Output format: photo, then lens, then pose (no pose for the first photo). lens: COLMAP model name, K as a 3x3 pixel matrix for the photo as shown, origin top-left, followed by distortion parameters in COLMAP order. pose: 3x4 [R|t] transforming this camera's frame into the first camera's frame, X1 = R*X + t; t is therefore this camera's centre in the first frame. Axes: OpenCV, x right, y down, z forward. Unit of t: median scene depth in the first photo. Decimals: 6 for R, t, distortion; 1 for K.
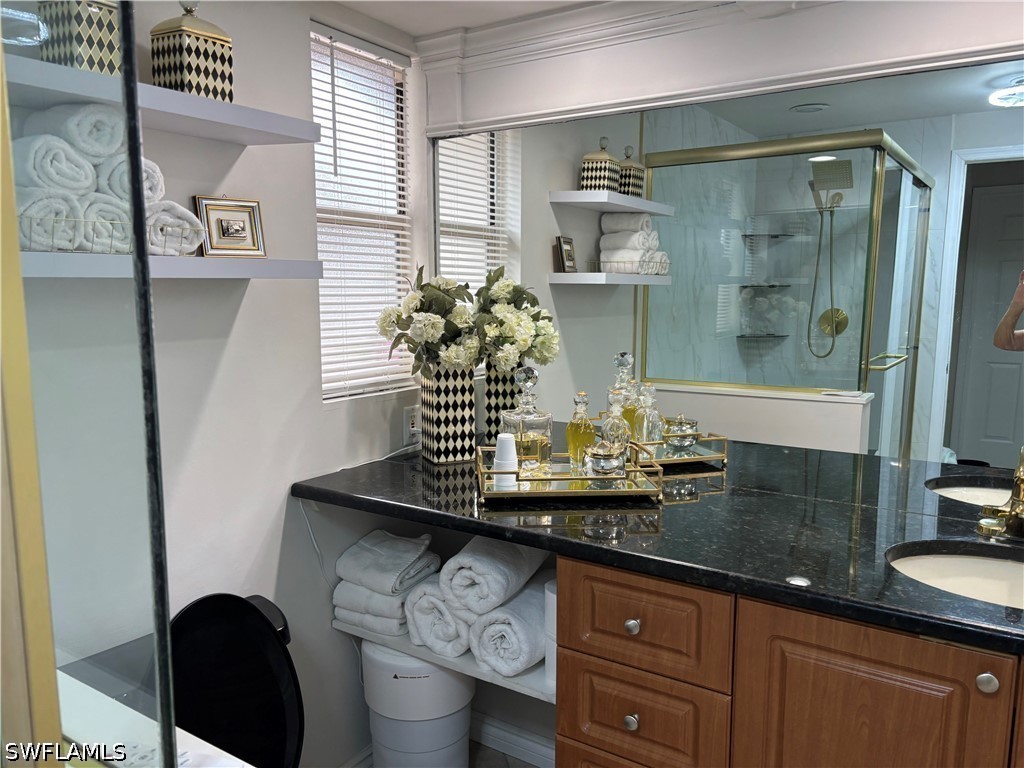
lens RADIAL K [[778.1, 0, 515.3], [0, 778.1, 387.6], [0, 0, 1]] dist [0.050187, -0.036276]
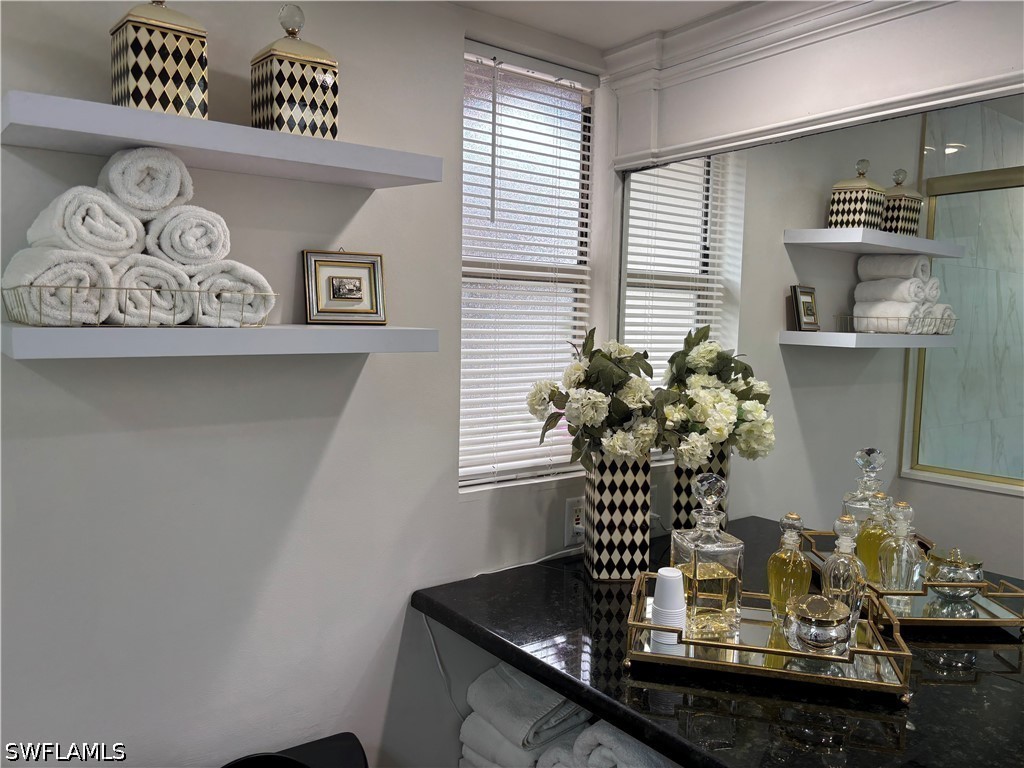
lens RADIAL K [[778.1, 0, 506.4], [0, 778.1, 386.2], [0, 0, 1]] dist [0.050187, -0.036276]
pose [[0.942964, 0.044764, -0.329870, 0.065881], [-0.060421, 0.997474, -0.037358, -0.063016], [0.327365, 0.055158, 0.943287, 0.223057]]
